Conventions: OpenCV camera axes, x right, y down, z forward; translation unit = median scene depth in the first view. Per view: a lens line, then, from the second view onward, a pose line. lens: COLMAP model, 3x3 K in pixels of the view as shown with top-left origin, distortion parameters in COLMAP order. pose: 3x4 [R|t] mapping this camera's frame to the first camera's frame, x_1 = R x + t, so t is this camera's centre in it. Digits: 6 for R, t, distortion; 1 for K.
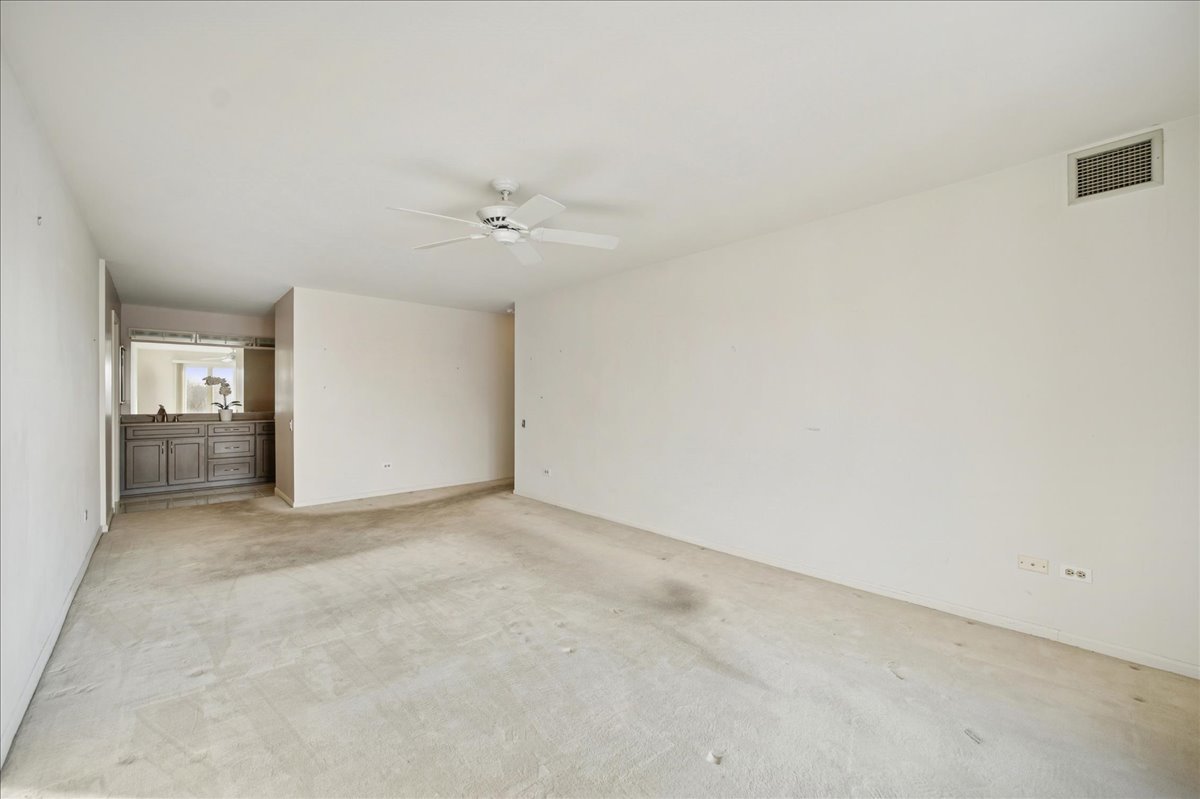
lens RADIAL K [[475.4, 0, 604.7], [0, 475.4, 397.0], [0, 0, 1]] dist [0.001037, 0.000079]
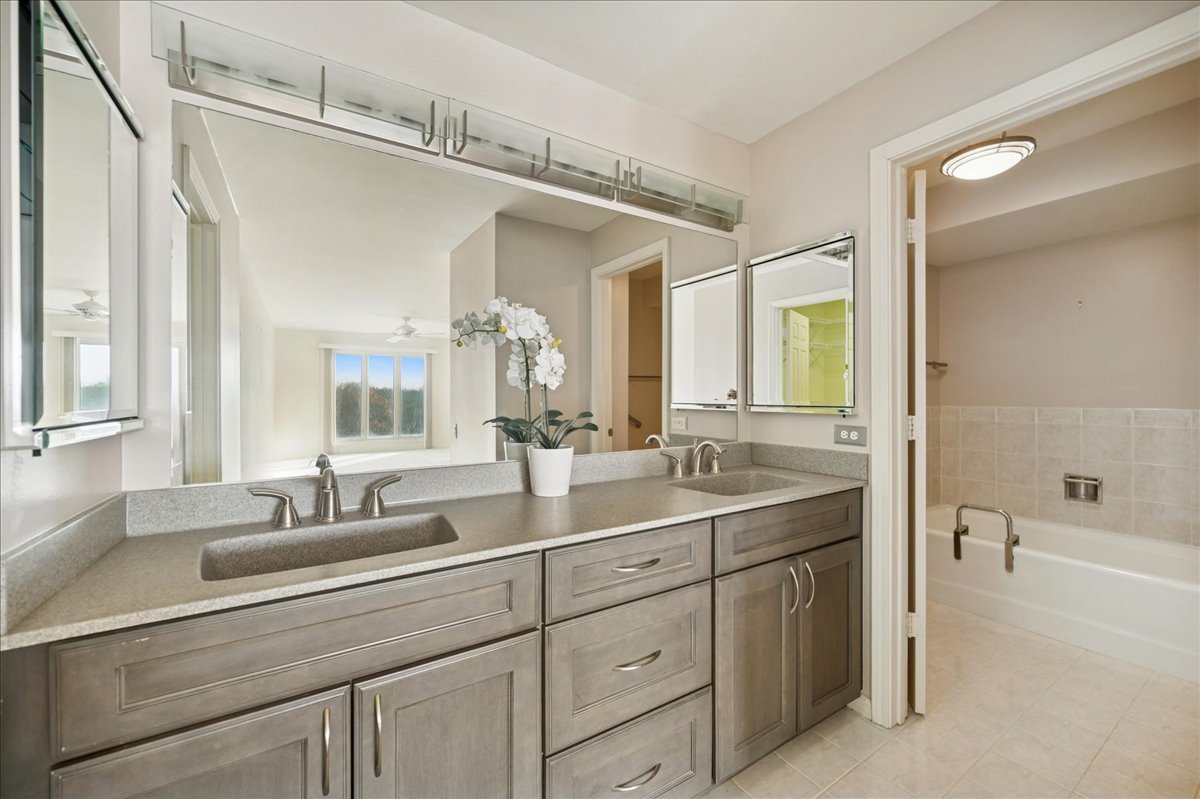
lens RADIAL K [[475.4, 0, 604.7], [0, 475.4, 397.0], [0, 0, 1]] dist [0.001037, 0.000079]
pose [[0.982729, -0.000855, -0.185050, -0.780999], [0.001237, 0.999997, 0.001951, 0.001476], [0.185048, -0.002147, 0.982727, 0.833545]]
